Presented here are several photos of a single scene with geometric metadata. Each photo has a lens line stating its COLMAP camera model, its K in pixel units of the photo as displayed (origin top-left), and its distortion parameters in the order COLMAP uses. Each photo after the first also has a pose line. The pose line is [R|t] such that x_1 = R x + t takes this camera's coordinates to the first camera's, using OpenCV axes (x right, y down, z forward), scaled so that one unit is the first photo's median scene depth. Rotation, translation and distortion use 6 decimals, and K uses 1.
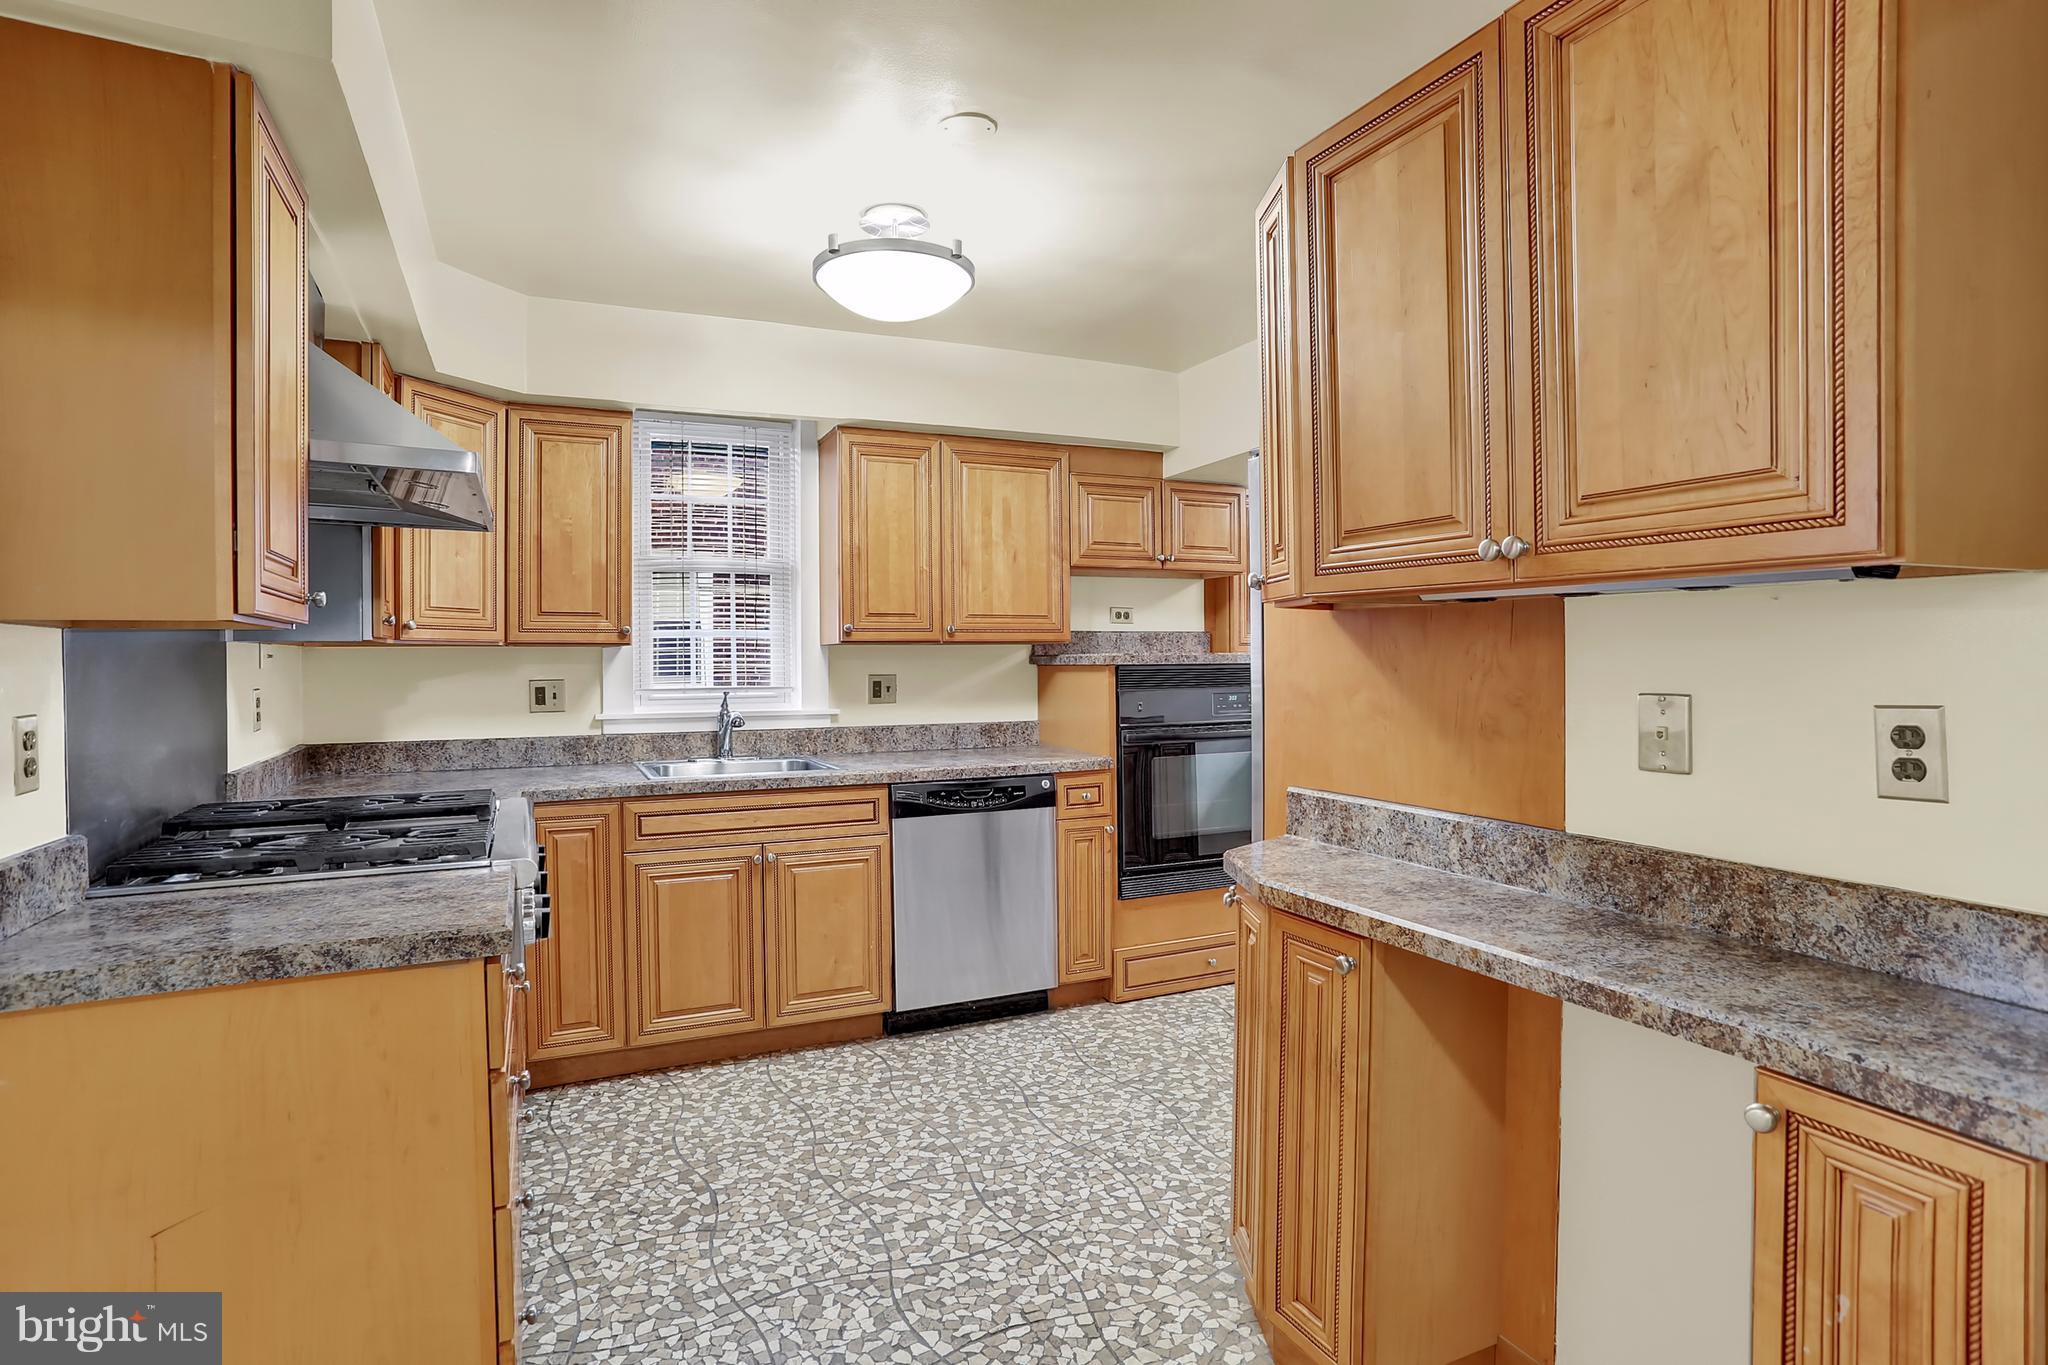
lens RADIAL K [[1049.7, 0, 1028.0], [0, 1049.7, 669.7], [0, 0, 1]] dist [-0.026523, 0.007320]
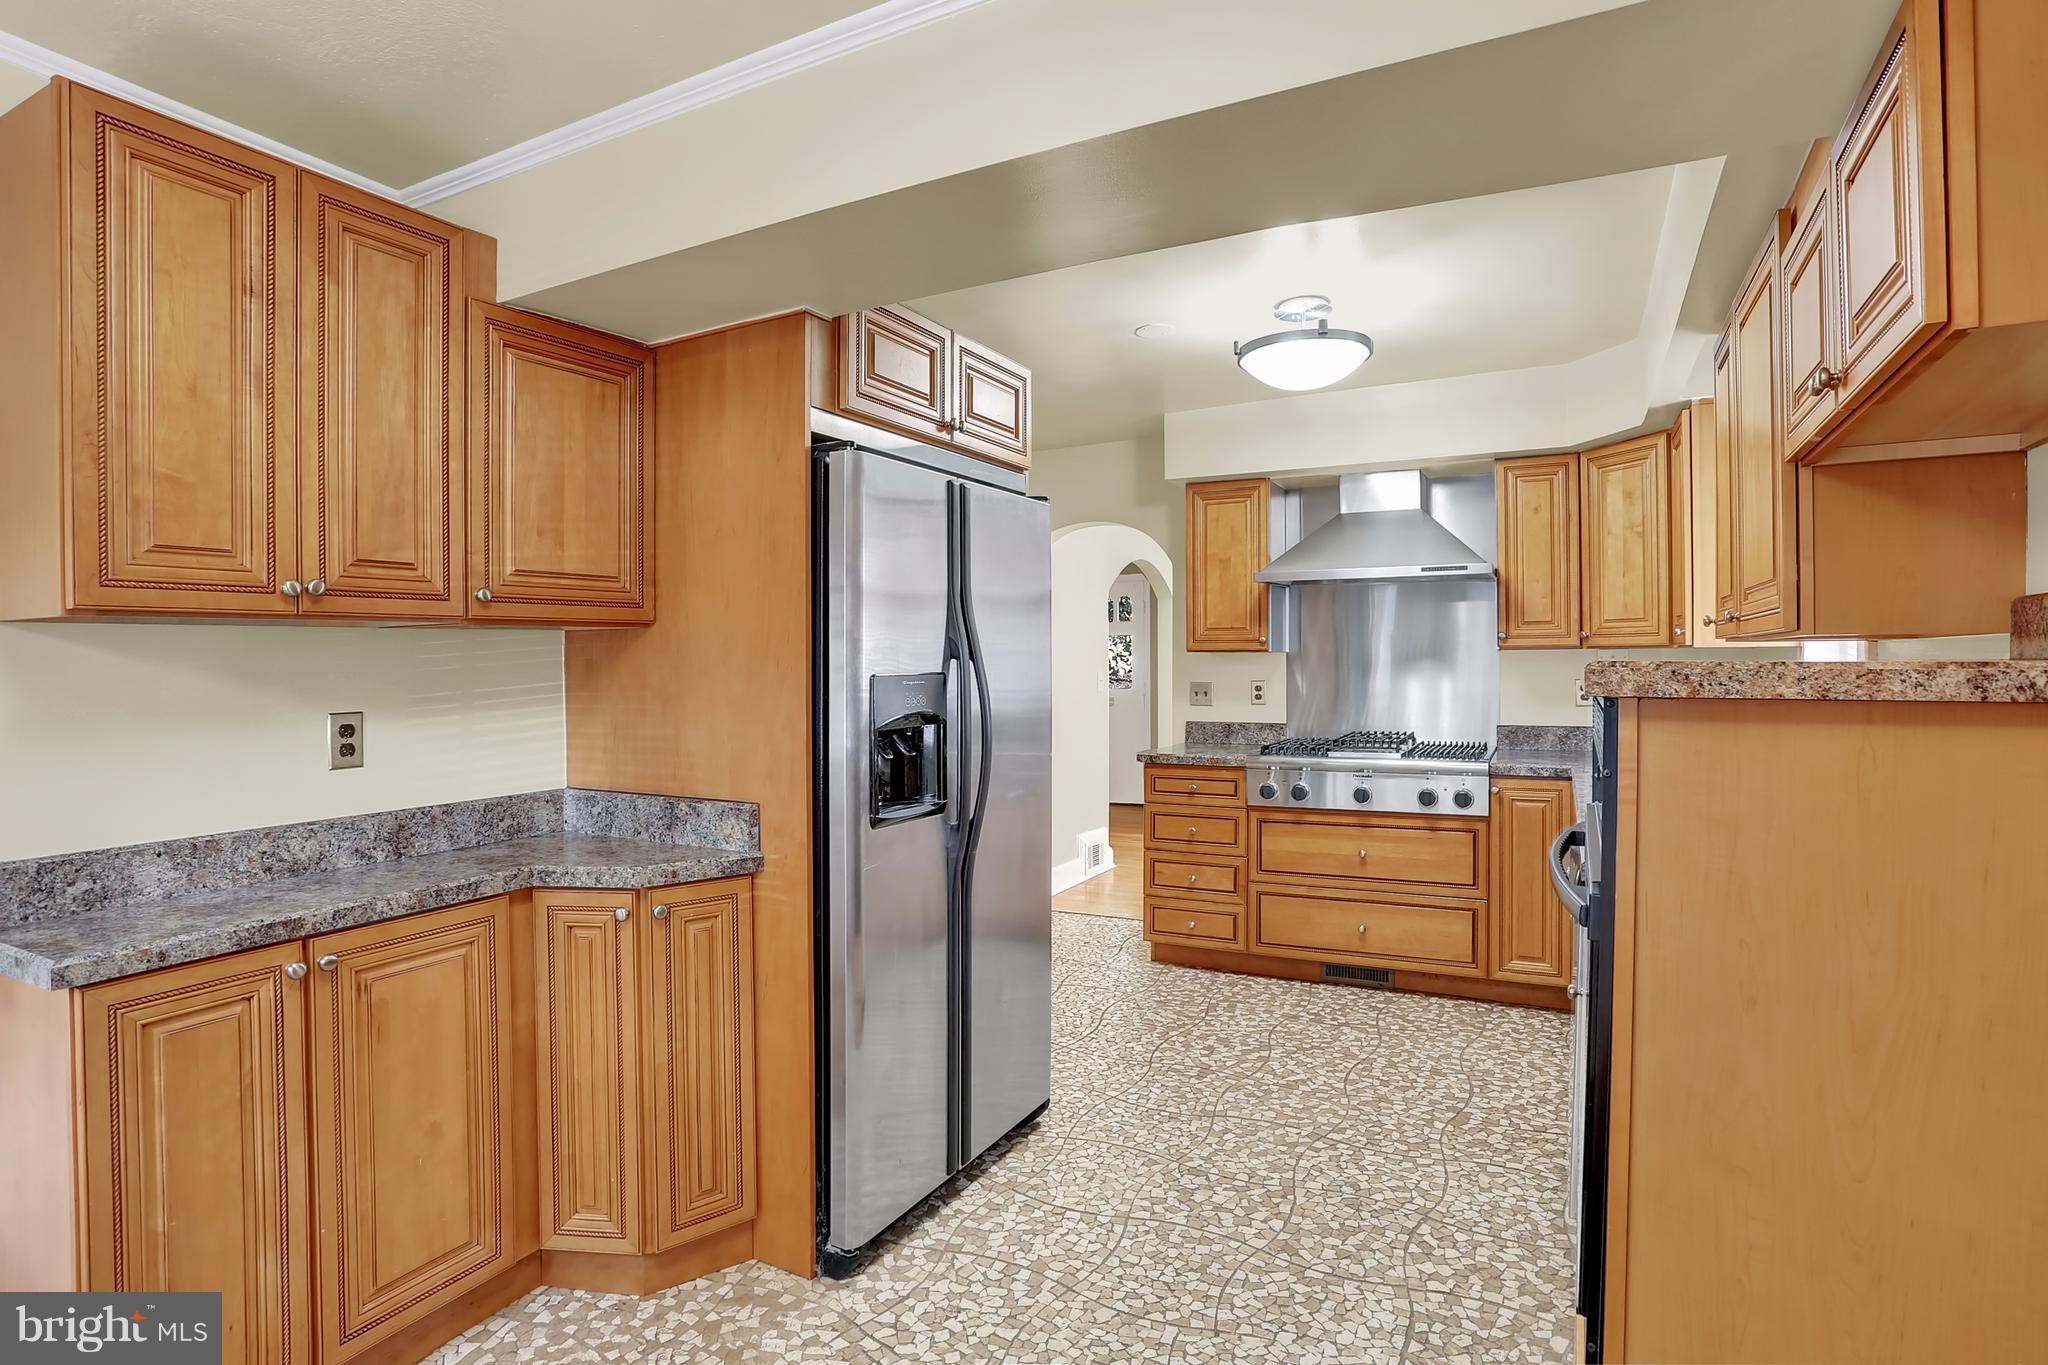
lens RADIAL K [[1049.7, 0, 989.7], [0, 1049.7, 666.9], [0, 0, 1]] dist [-0.026523, 0.007320]
pose [[-0.822170, 0.016676, -0.568997, 0.760715], [0.010895, 0.999849, 0.013559, -0.027477], [0.569137, 0.004949, -0.822228, 1.567513]]
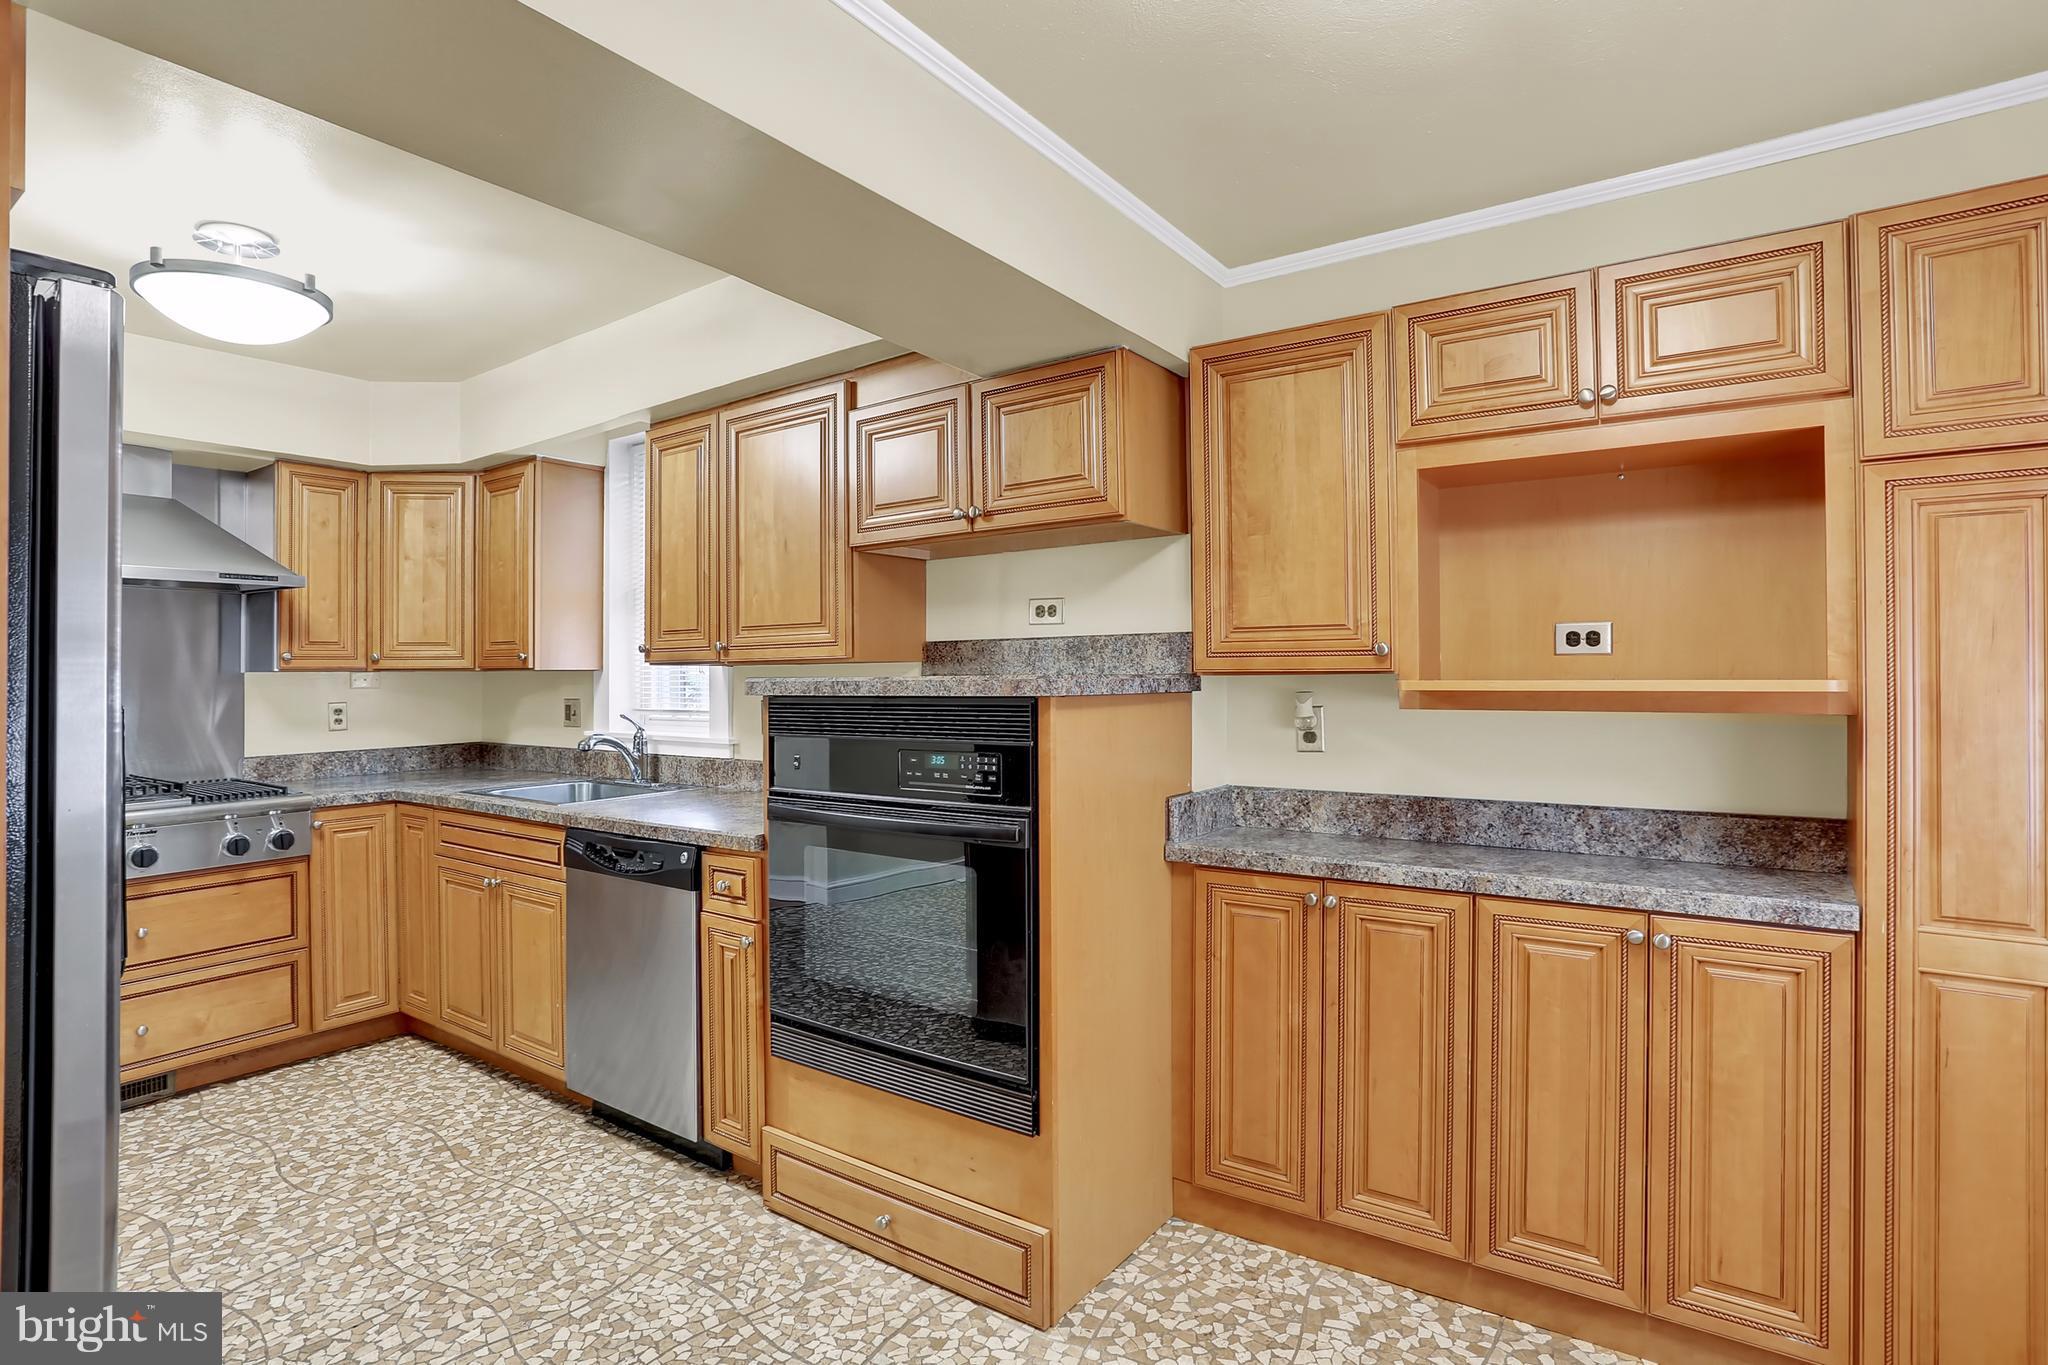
lens RADIAL K [[1049.7, 0, 1043.9], [0, 1049.7, 673.5], [0, 0, 1]] dist [-0.026523, 0.007320]
pose [[0.473096, 0.002452, -0.881007, 0.930981], [-0.000238, 0.999996, 0.002655, -0.024990], [0.881011, -0.001047, 0.473095, 1.054911]]
